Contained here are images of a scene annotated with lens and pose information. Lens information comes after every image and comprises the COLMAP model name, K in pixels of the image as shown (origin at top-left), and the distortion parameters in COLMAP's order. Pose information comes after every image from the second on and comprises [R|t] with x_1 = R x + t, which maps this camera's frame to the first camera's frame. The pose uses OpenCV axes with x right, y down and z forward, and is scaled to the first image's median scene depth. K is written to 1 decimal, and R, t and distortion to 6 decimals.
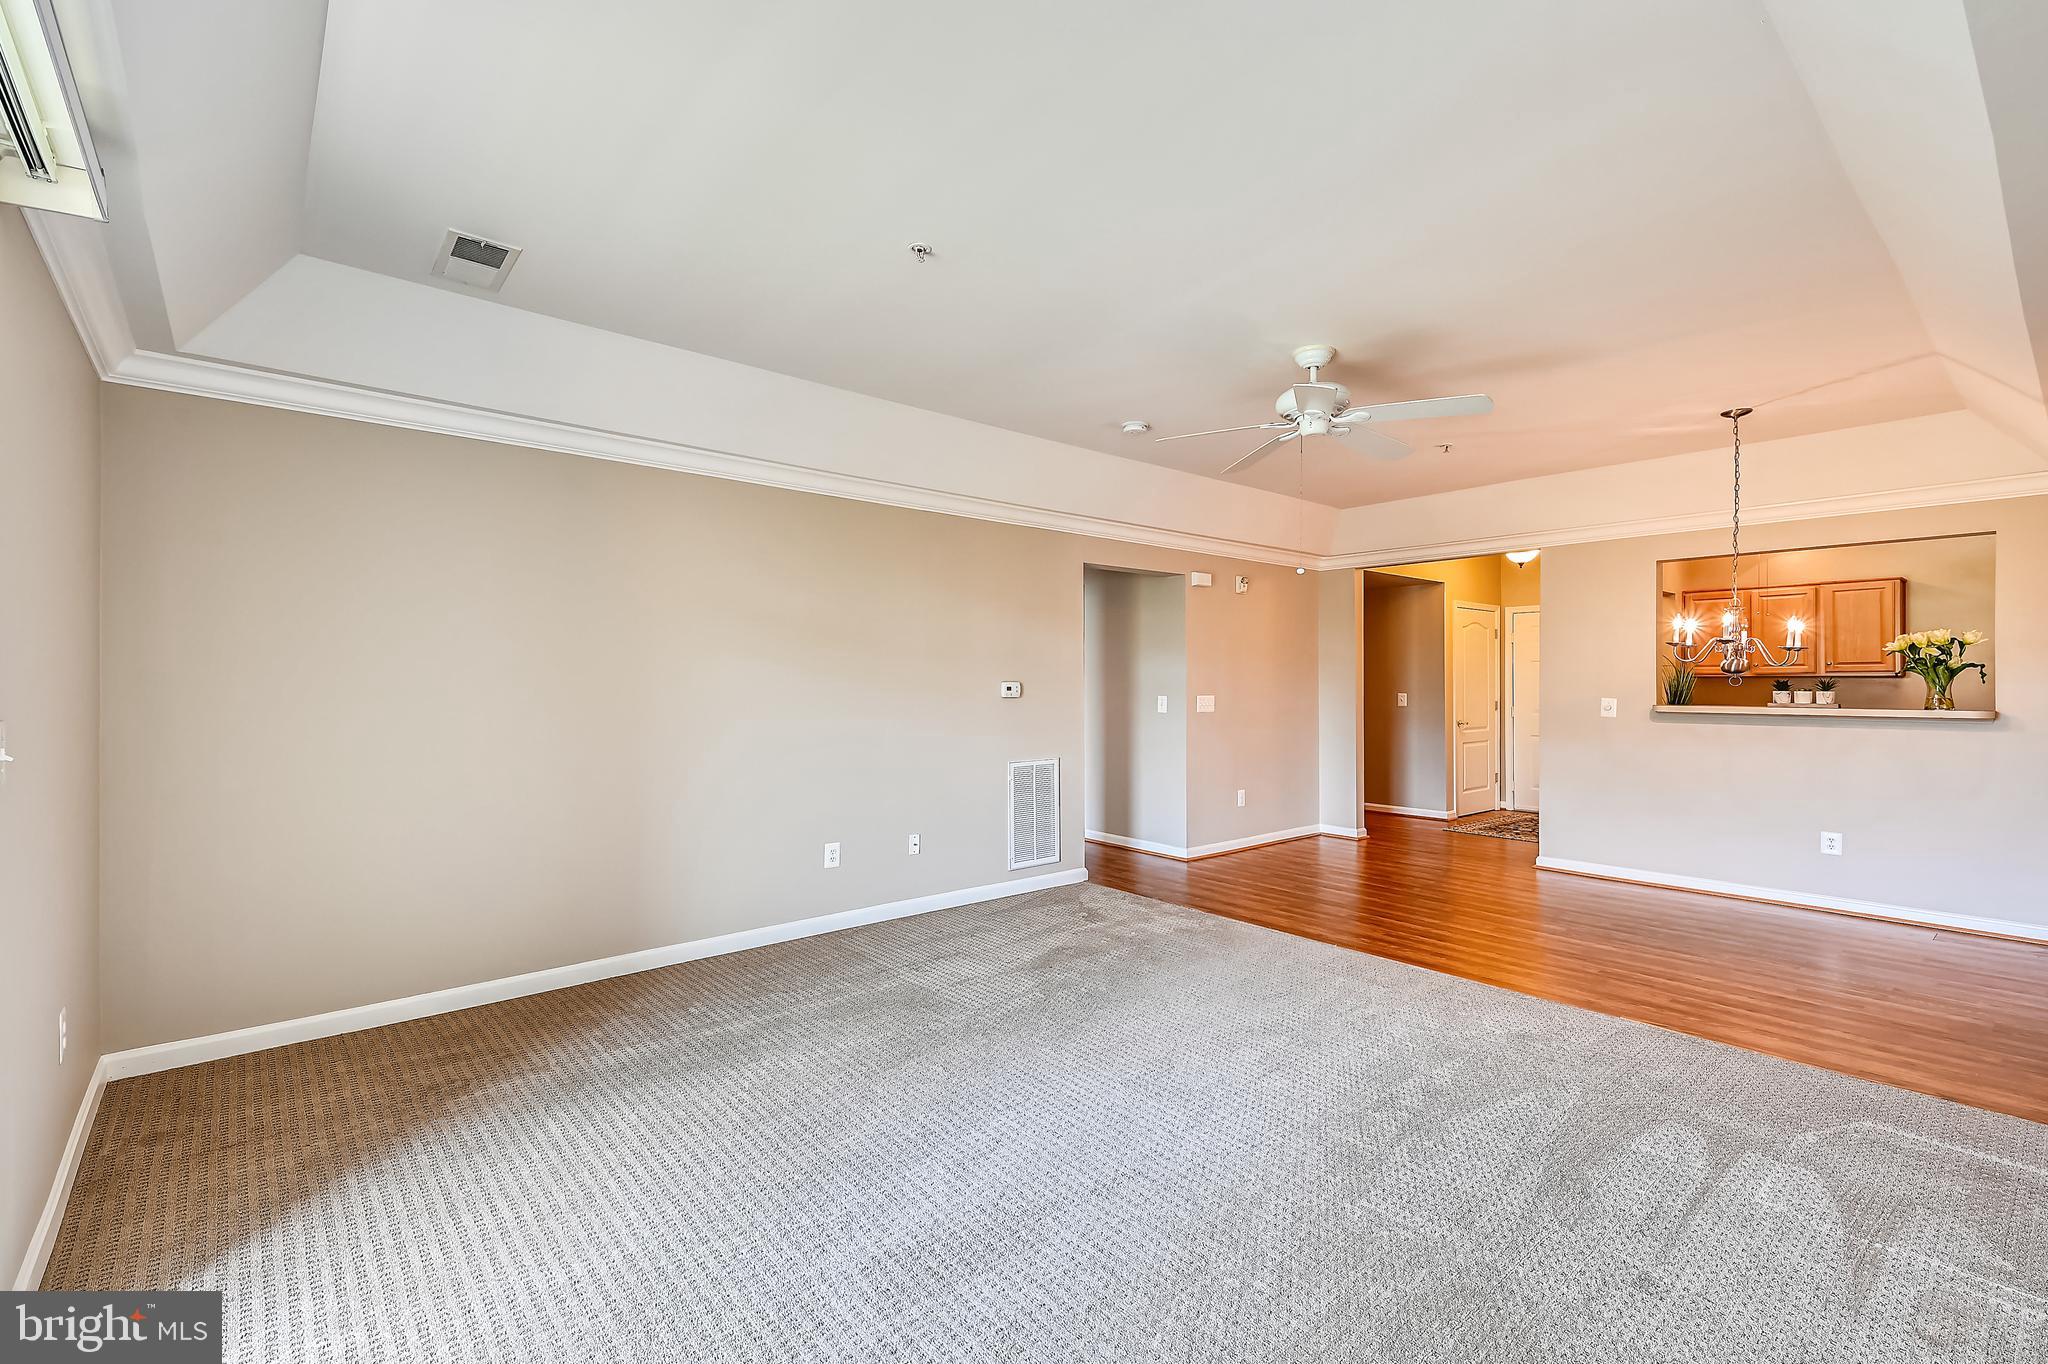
lens RADIAL K [[834.7, 0, 1024.0], [0, 834.7, 682.0], [0, 0, 1]] dist [-0.001970, -0.000756]
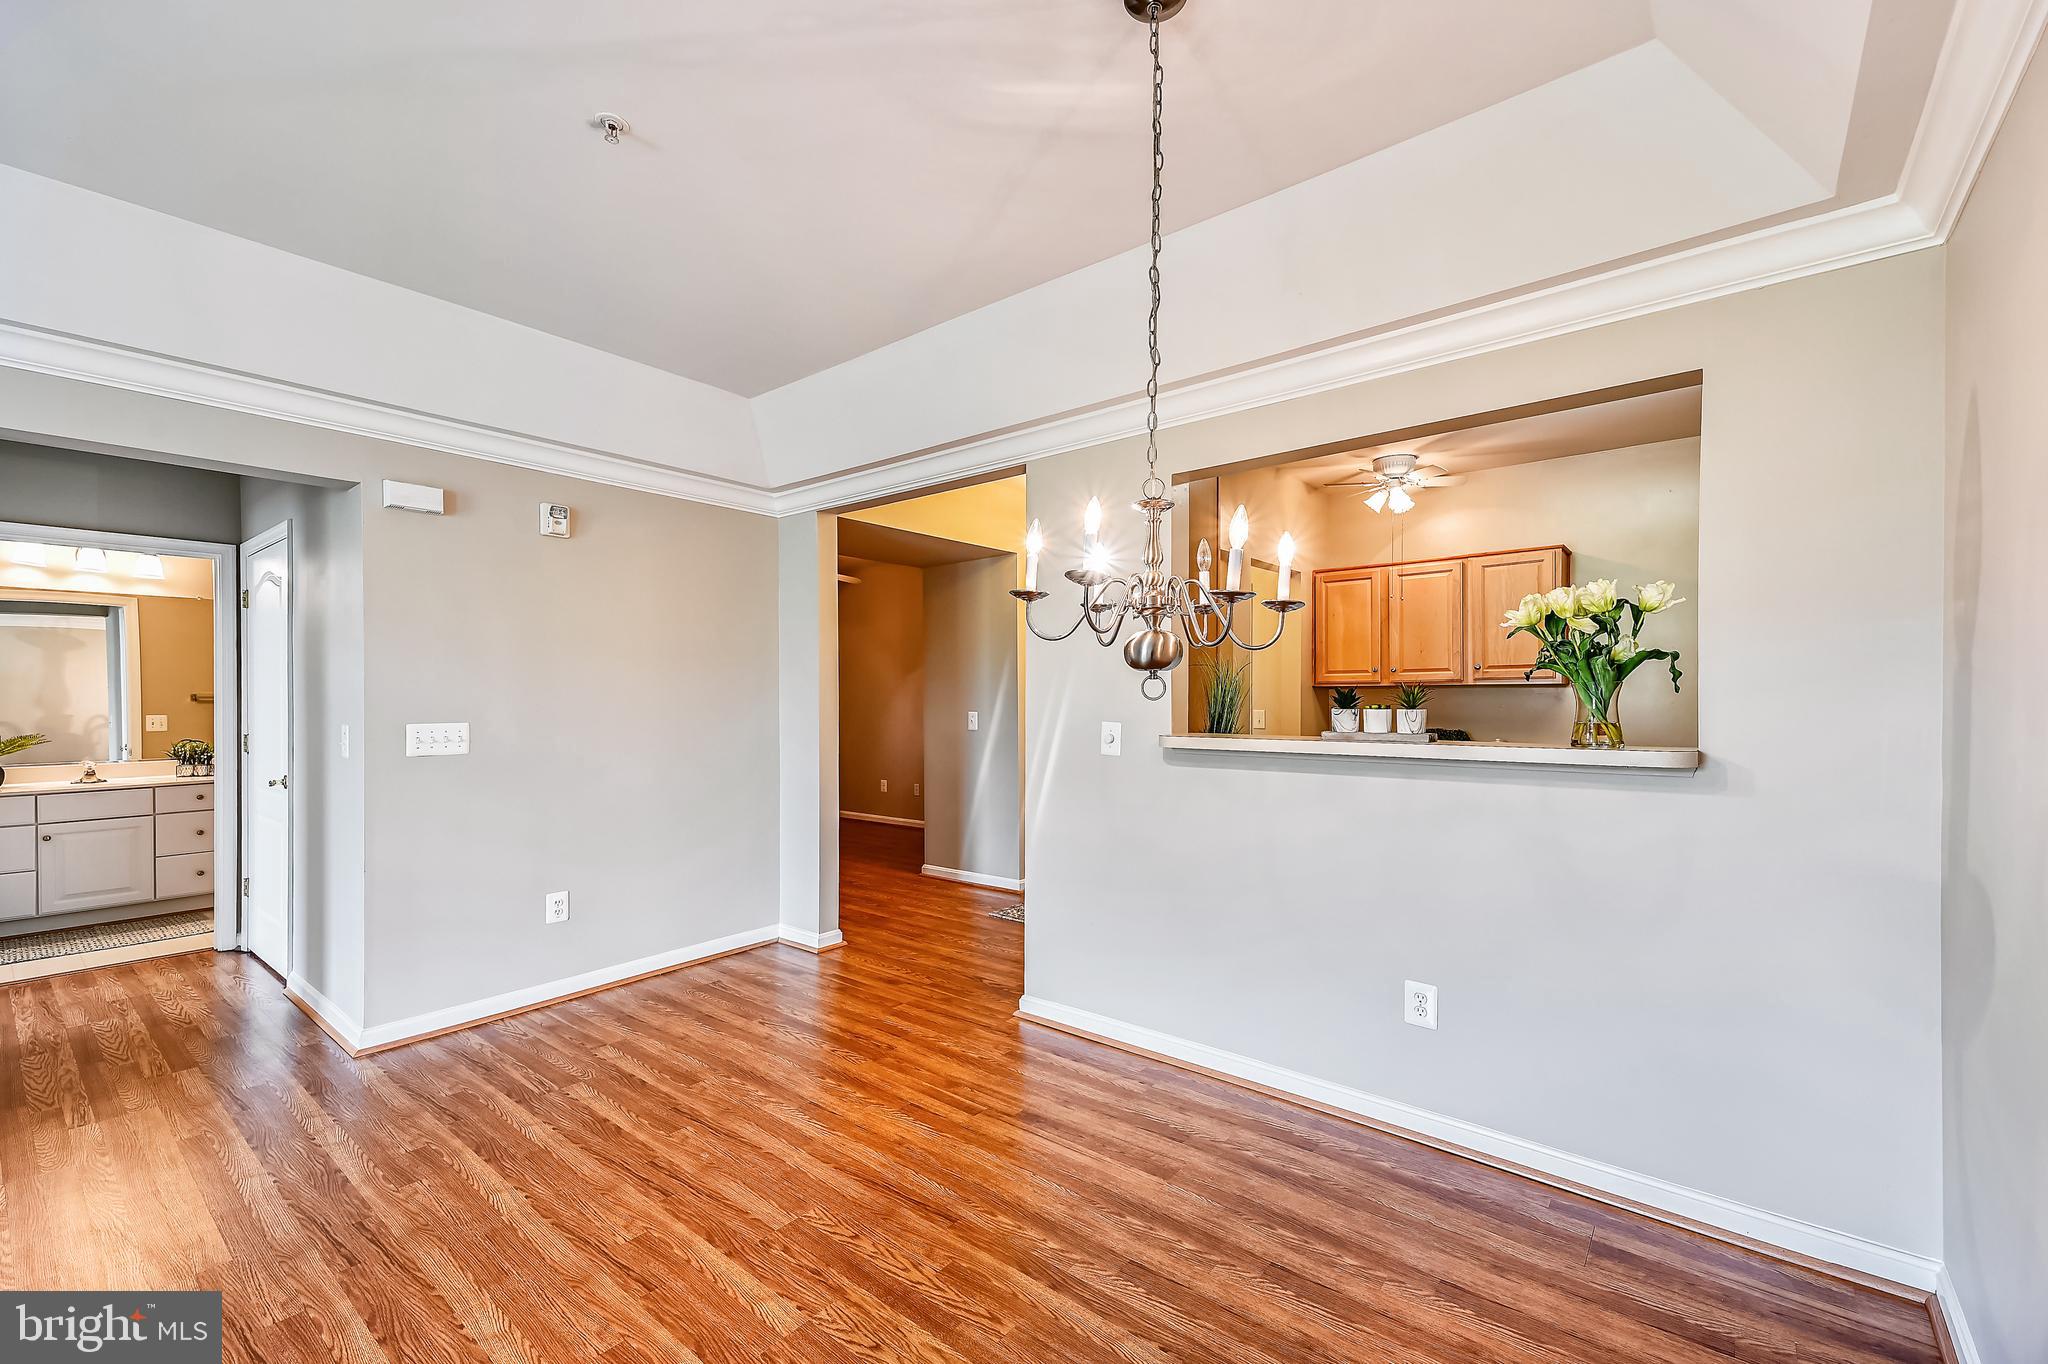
lens RADIAL K [[826.6, 0, 1022.7], [0, 826.6, 699.7], [0, 0, 1]] dist [0.046774, -0.000043]
pose [[0.976187, -0.005422, 0.216862, 0.613515], [0.004838, 0.999983, 0.003226, 0.002329], [-0.216876, -0.002100, 0.976197, 0.544510]]
